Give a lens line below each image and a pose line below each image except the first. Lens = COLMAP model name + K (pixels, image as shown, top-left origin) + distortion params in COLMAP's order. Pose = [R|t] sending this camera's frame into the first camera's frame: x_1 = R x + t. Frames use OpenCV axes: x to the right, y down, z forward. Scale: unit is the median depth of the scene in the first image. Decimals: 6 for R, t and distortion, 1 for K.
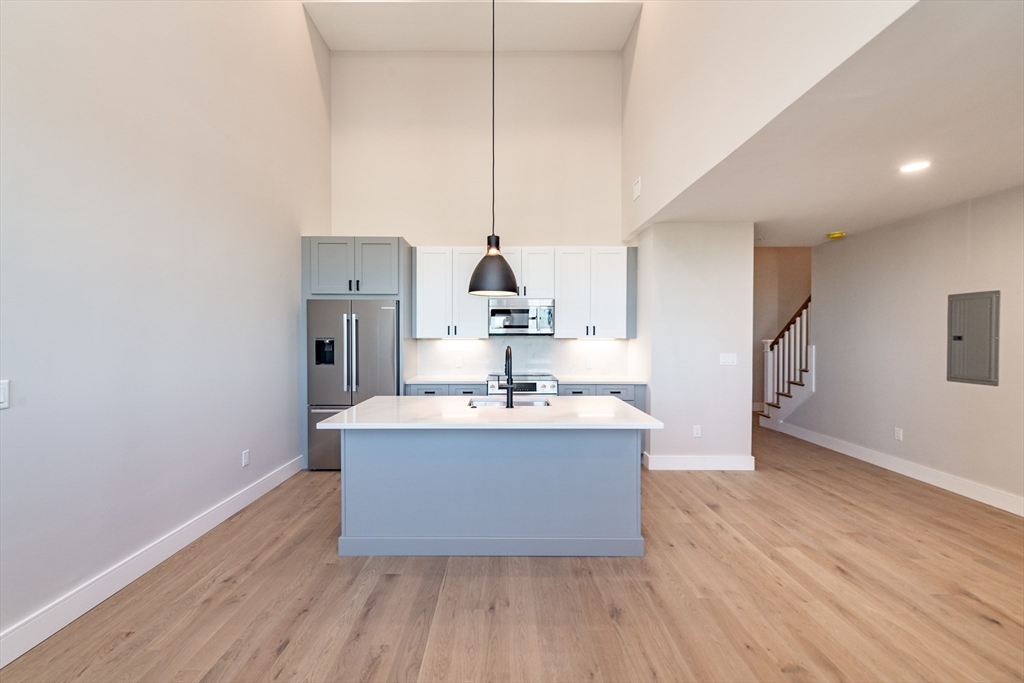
lens RADIAL K [[406.2, 0, 504.3], [0, 406.2, 342.2], [0, 0, 1]] dist [0.012729, -0.003669]
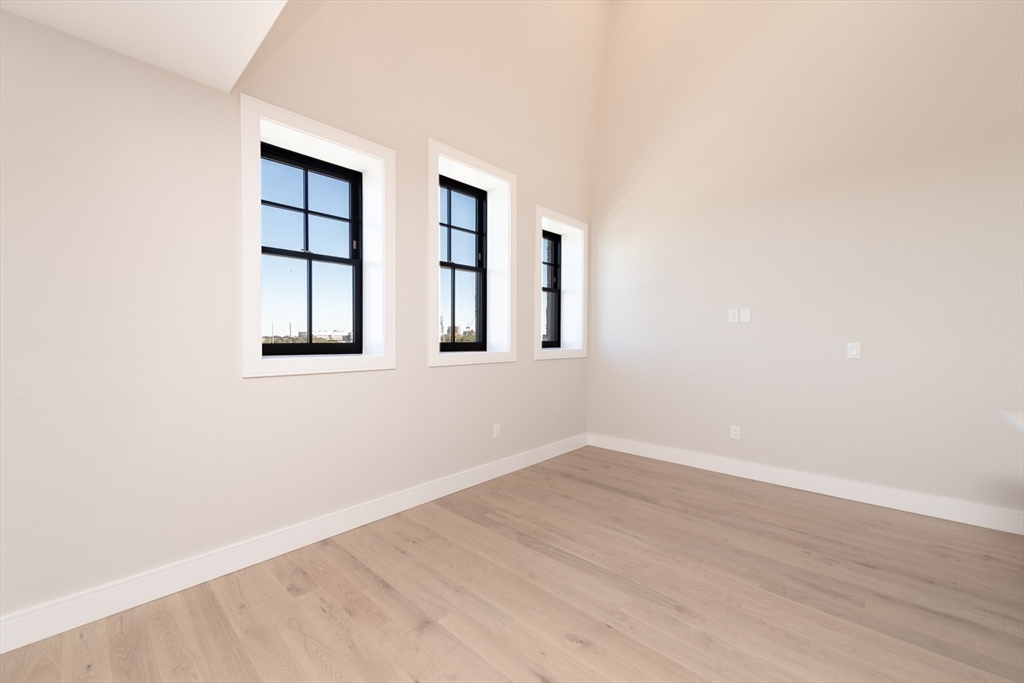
lens RADIAL K [[406.2, 0, 504.3], [0, 406.2, 342.2], [0, 0, 1]] dist [0.012729, -0.003669]
pose [[-0.689953, 0.007064, -0.723819, 0.702512], [-0.006322, 0.999855, 0.015785, 0.041477], [0.723826, 0.015467, -0.689809, 0.677833]]
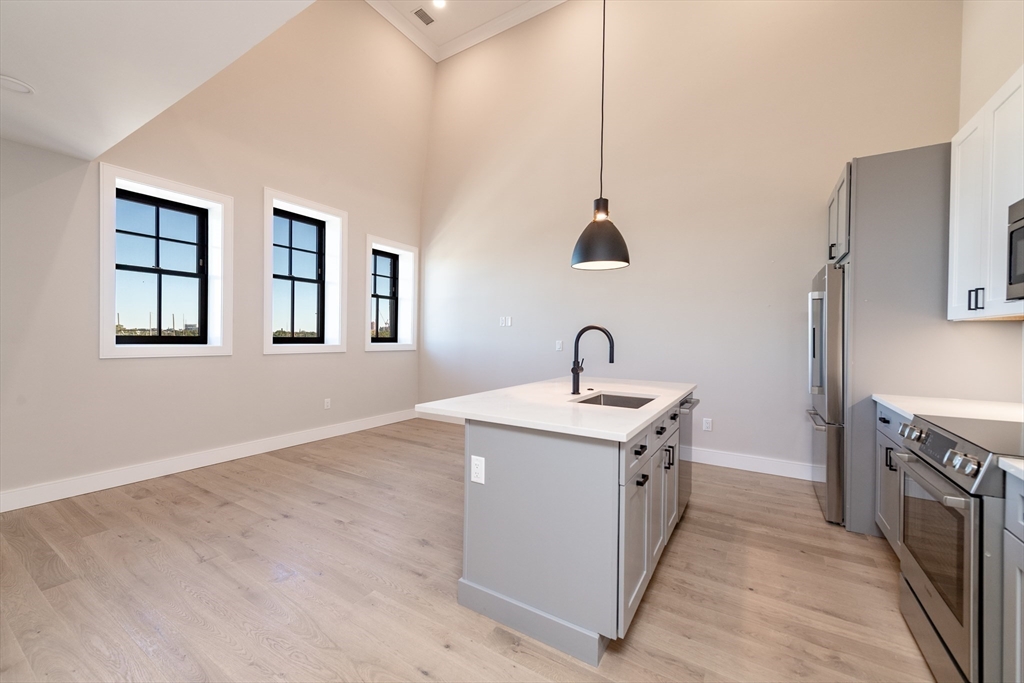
lens RADIAL K [[402.9, 0, 509.3], [0, 402.9, 342.2], [0, 0, 1]] dist [0.000226, -0.000337]
pose [[-0.526044, 0.005121, -0.850442, 0.831855], [-0.022168, 0.999560, 0.019732, 0.032027], [0.850168, 0.029233, -0.525699, 1.321581]]
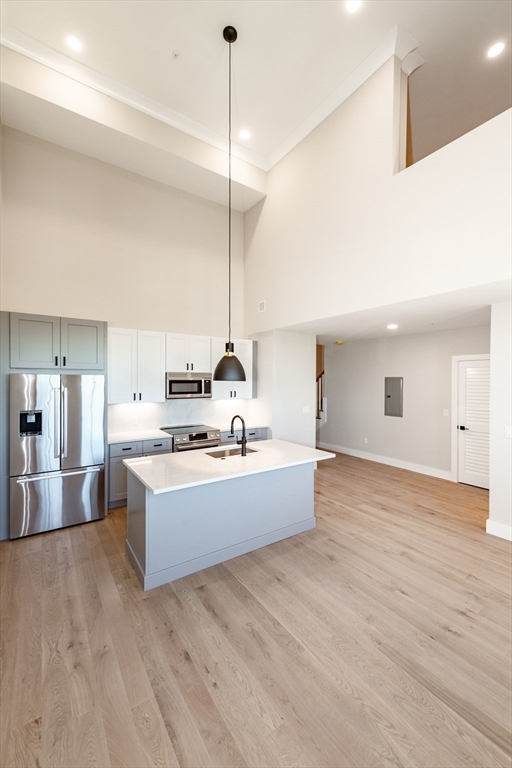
lens RADIAL K [[309.6, 0, 256.0], [0, 309.6, 384.0], [0, 0, 1]] dist [0.014363, -0.004501]
pose [[0.823520, -0.006703, 0.567247, -0.608052], [0.005443, 0.999978, 0.003914, -0.115204], [-0.567261, -0.000135, 0.823538, 0.000467]]
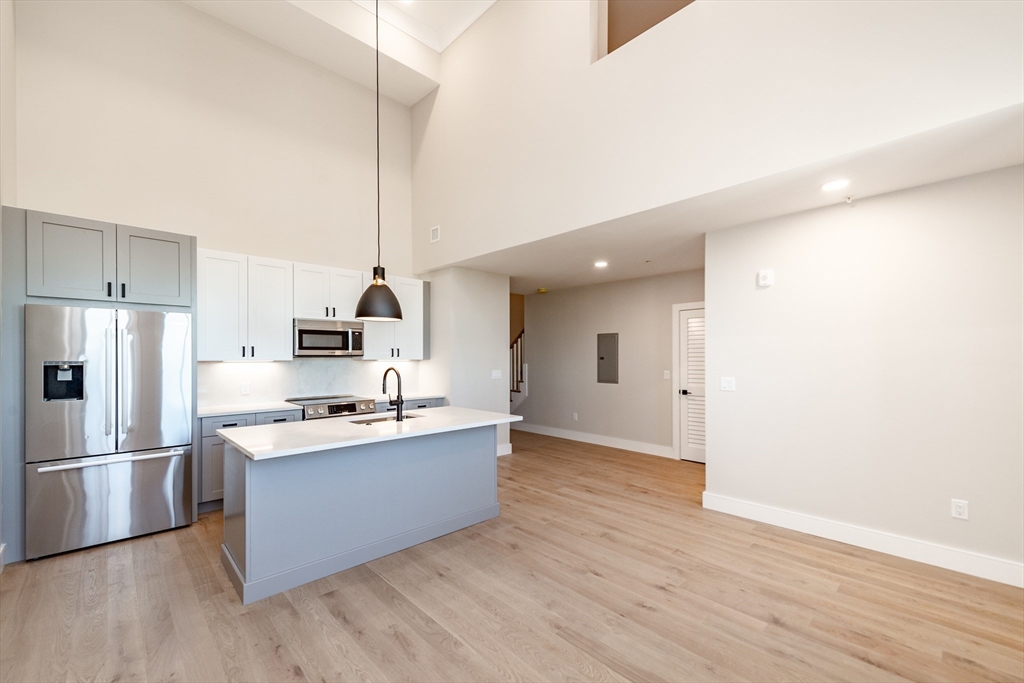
lens RADIAL K [[420.6, 0, 513.3], [0, 420.6, 359.3], [0, 0, 1]] dist [0.013331, -0.004105]
pose [[0.723461, -0.005850, 0.690340, -0.562060], [0.011353, 0.999930, -0.003424, -0.004668], [-0.690272, 0.010315, 0.723477, -0.076066]]
